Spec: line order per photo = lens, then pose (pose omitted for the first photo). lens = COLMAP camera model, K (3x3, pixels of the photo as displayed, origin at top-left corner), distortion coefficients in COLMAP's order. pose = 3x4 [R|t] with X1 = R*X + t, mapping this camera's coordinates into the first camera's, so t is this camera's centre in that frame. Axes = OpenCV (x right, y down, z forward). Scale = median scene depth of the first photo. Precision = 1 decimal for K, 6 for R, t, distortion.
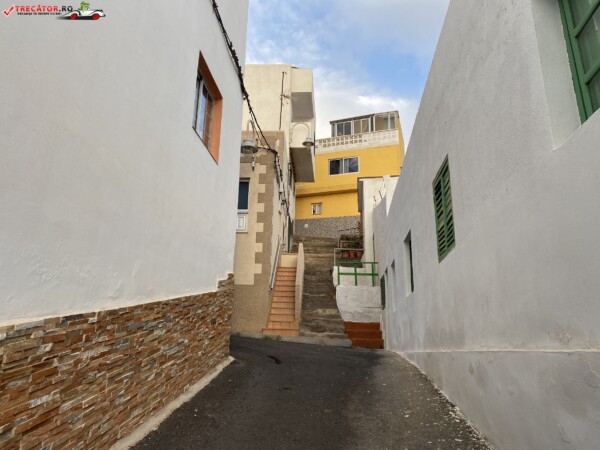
lens RADIAL K [[451.2, 0, 299.9], [0, 451.2, 224.1], [0, 0, 1]] dist [0.054185, -0.065992]
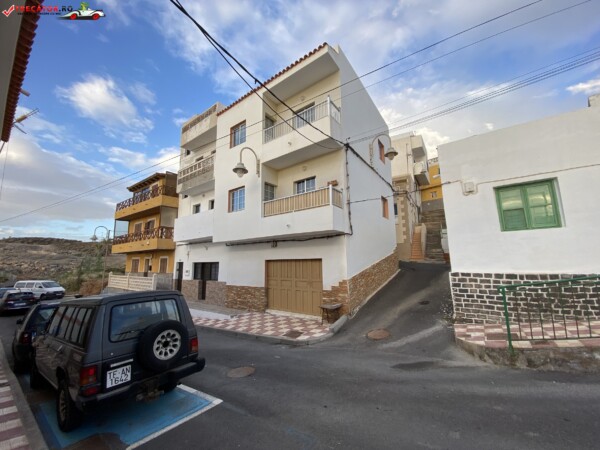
lens RADIAL K [[242.4, 0, 299.0], [0, 242.4, 227.4], [0, 0, 1]] dist [-0.014874, -0.004734]
pose [[0.865037, -0.101925, -0.491245, 0.071880], [0.157550, 0.984801, 0.073103, -0.154202], [0.476328, -0.140633, 0.867948, -0.518311]]
